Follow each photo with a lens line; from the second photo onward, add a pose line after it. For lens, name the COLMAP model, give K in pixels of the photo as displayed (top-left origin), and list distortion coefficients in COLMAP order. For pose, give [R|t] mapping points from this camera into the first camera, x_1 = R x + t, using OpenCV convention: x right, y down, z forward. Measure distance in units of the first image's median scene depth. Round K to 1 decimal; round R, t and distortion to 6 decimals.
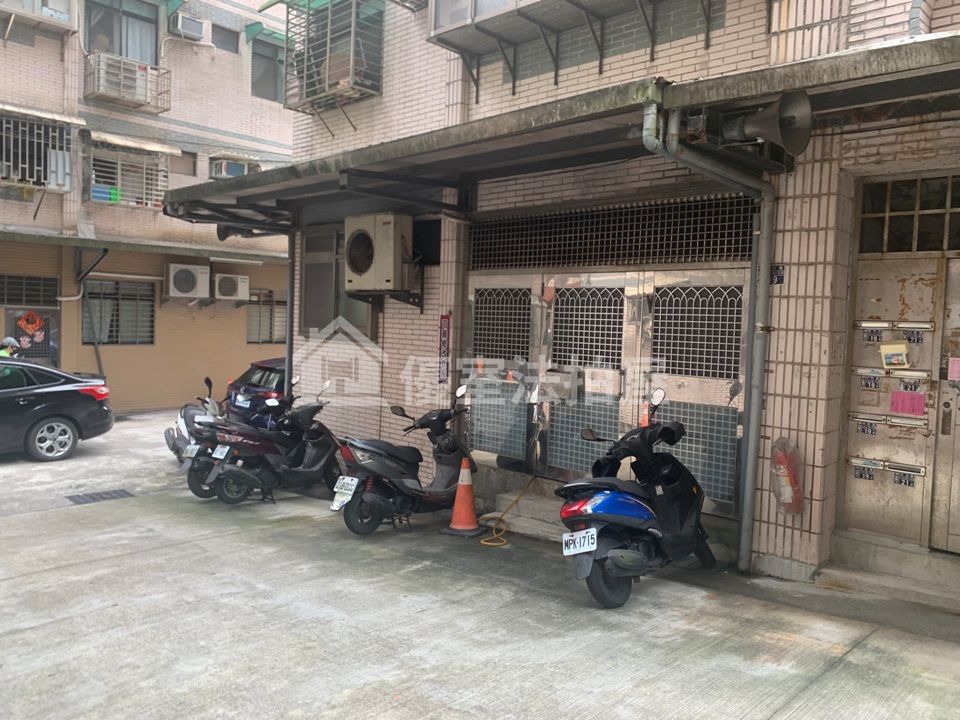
lens RADIAL K [[737.1, 0, 489.1], [0, 737.1, 351.6], [0, 0, 1]] dist [0.033364, -0.049247]
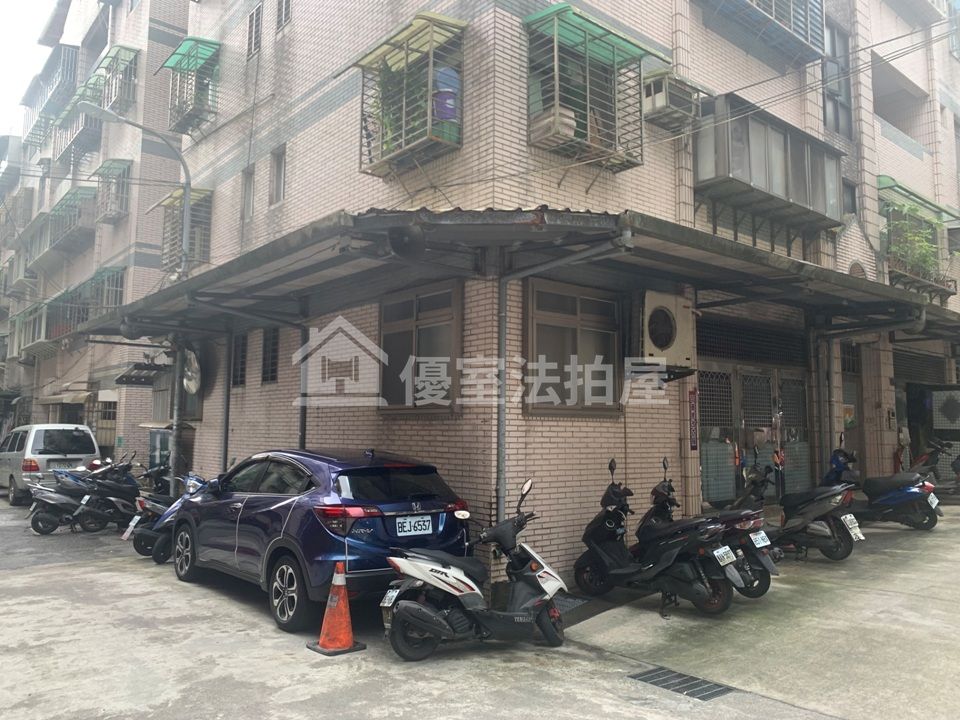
lens RADIAL K [[737.1, 0, 493.1], [0, 737.1, 343.8], [0, 0, 1]] dist [0.033364, -0.049247]
pose [[0.112113, 0.080681, 0.990415, -1.010878], [0.040093, 0.995520, -0.085635, -0.028750], [-0.992886, 0.049310, 0.108376, 0.934629]]
